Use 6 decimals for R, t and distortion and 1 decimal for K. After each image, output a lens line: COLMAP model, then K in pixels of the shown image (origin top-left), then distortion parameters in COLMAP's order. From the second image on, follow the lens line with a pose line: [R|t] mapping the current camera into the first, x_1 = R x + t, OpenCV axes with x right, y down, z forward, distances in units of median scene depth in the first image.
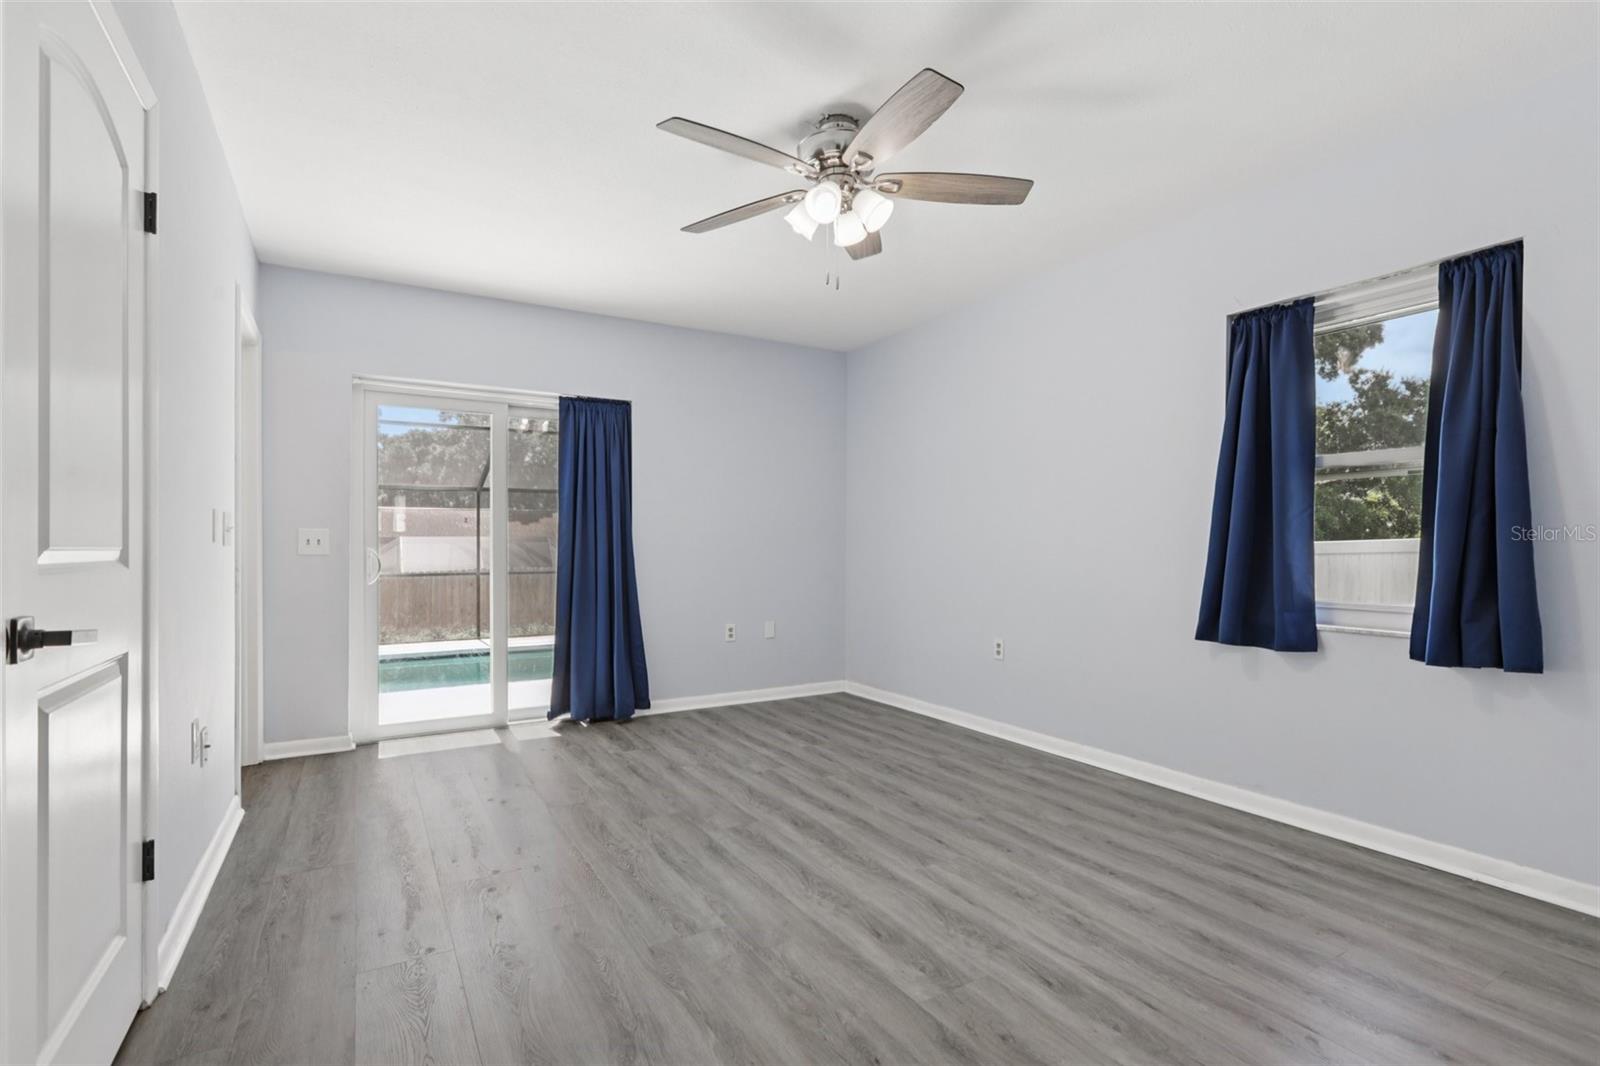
lens RADIAL K [[740.5, 0, 802.2], [0, 740.5, 538.5], [0, 0, 1]] dist [-0.037762, 0.026483]
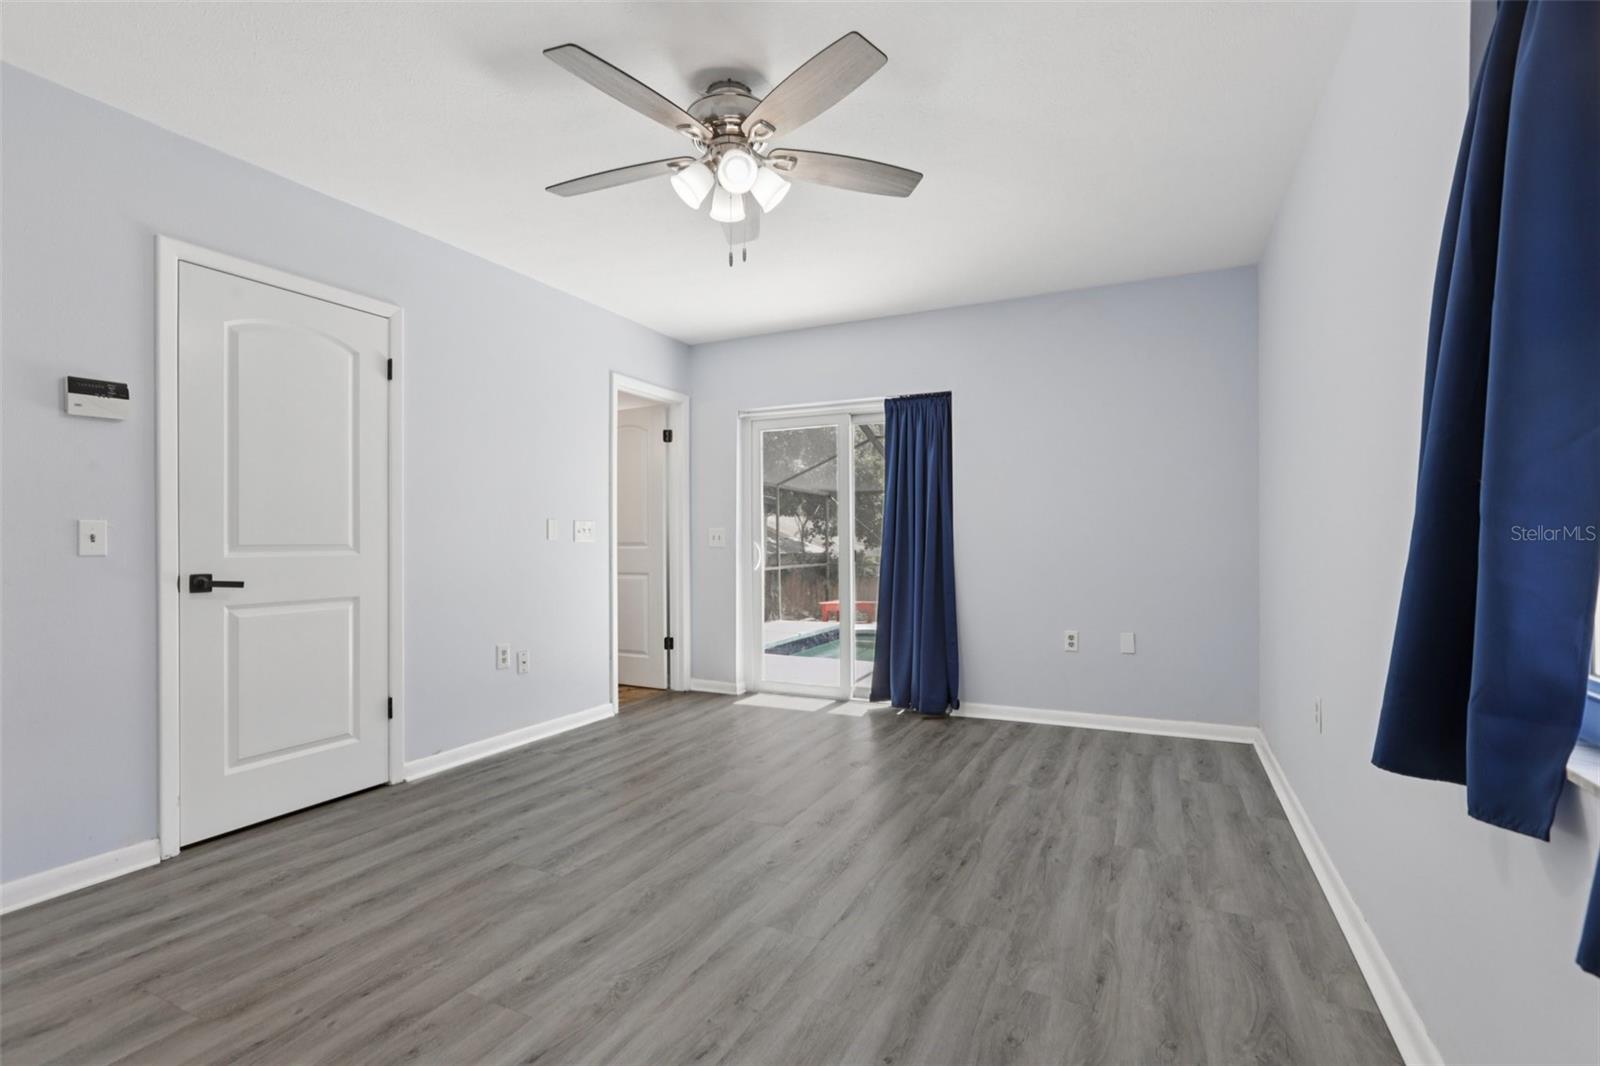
lens RADIAL K [[740.5, 0, 802.2], [0, 740.5, 538.5], [0, 0, 1]] dist [-0.037762, 0.026483]
pose [[0.554426, -0.005534, -0.832214, 0.719633], [0.017093, 0.999843, 0.004739, 0.003292], [0.832057, -0.016853, 0.554434, 0.472952]]
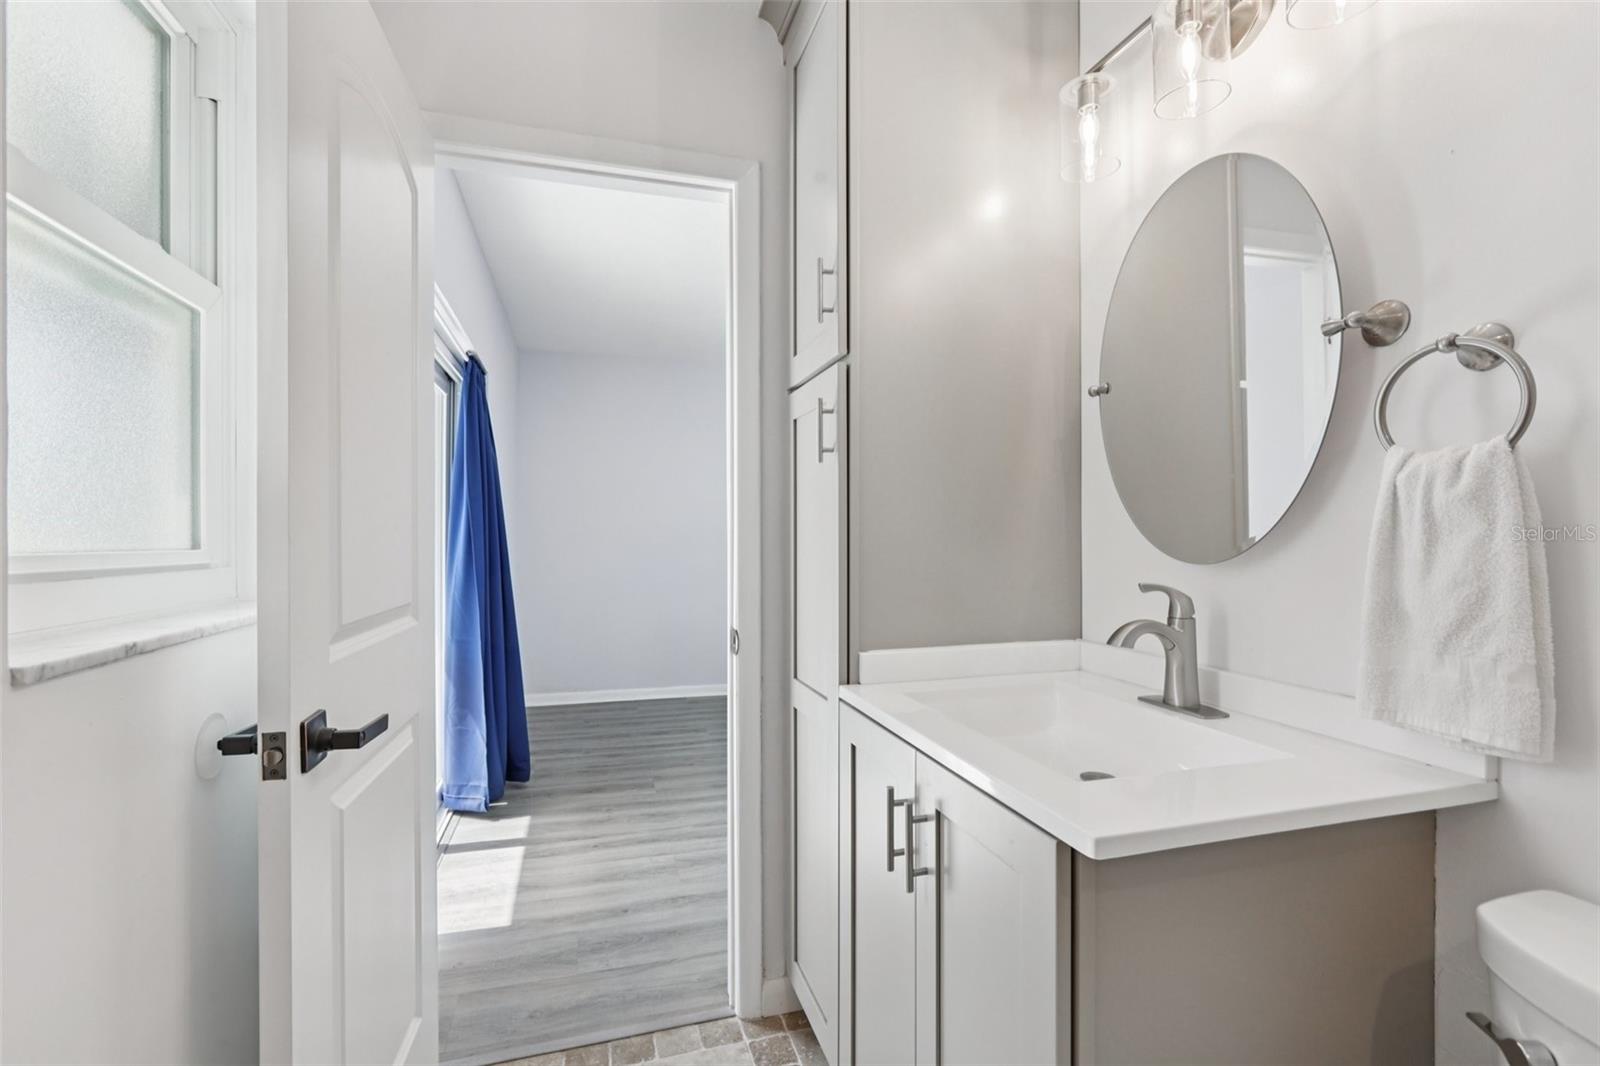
lens RADIAL K [[740.5, 0, 802.2], [0, 740.5, 538.5], [0, 0, 1]] dist [-0.037762, 0.026483]
pose [[0.233872, -0.006959, 0.972243, -1.385124], [-0.010123, 0.999903, 0.009592, -0.038250], [-0.972215, -0.012085, 0.233778, 0.784151]]
